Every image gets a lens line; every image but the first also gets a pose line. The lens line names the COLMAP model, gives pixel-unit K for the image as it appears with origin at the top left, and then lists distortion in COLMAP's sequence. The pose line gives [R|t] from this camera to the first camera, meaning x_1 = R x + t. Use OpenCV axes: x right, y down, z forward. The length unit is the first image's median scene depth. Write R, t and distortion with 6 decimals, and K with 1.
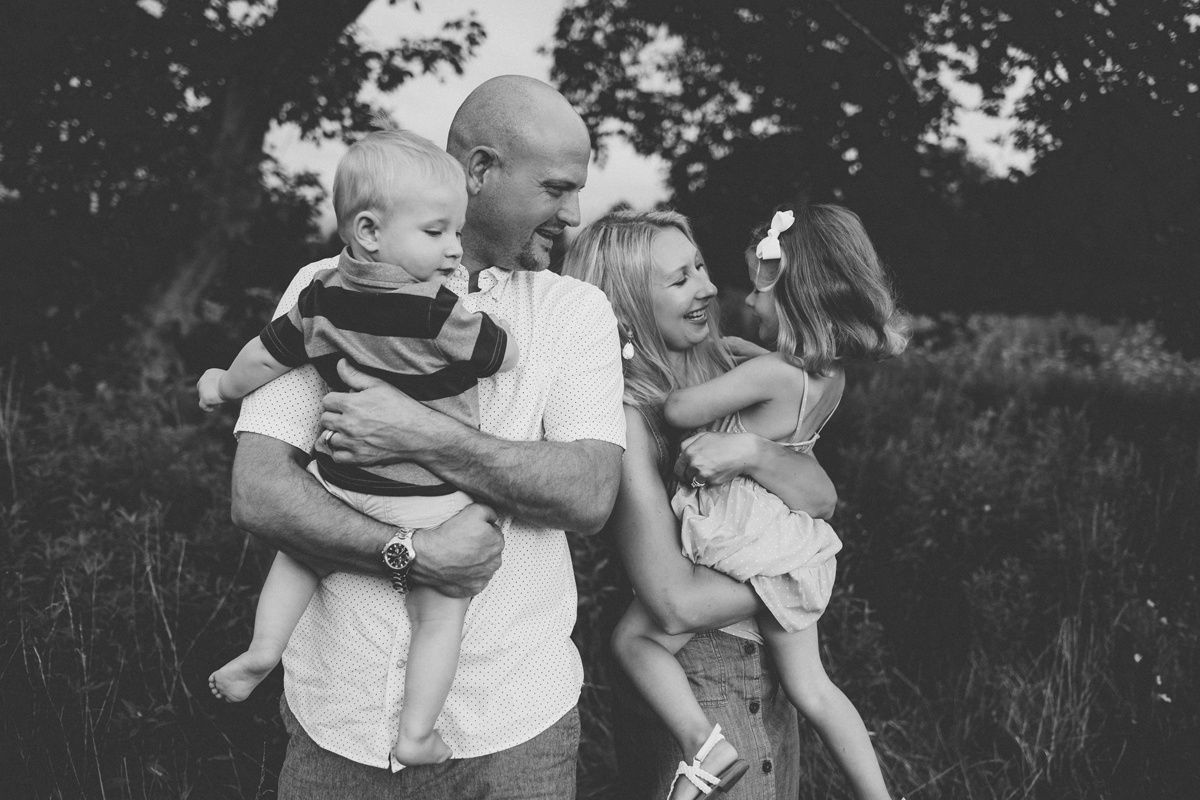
lens RADIAL K [[1184.5, 0, 600.0], [0, 1184.5, 400.0], [0, 0, 1]] dist [-0.080371, 0.011602]
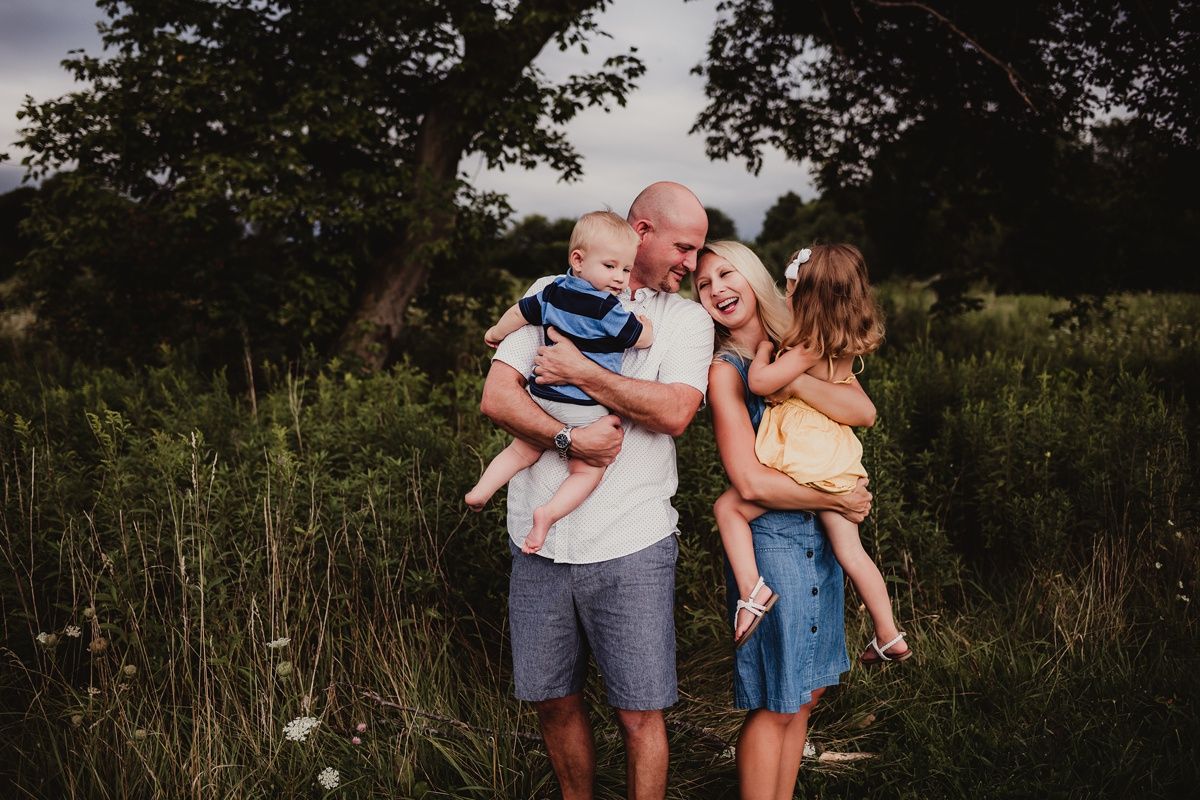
lens RADIAL K [[1184.5, 0, 600.0], [0, 1184.5, 400.0], [0, 0, 1]] dist [-0.080371, 0.011602]
pose [[0.987753, -0.027153, -0.153645, 0.021599], [0.027779, 0.999612, 0.001933, 0.008200], [0.153533, -0.006177, 0.988124, -0.108643]]
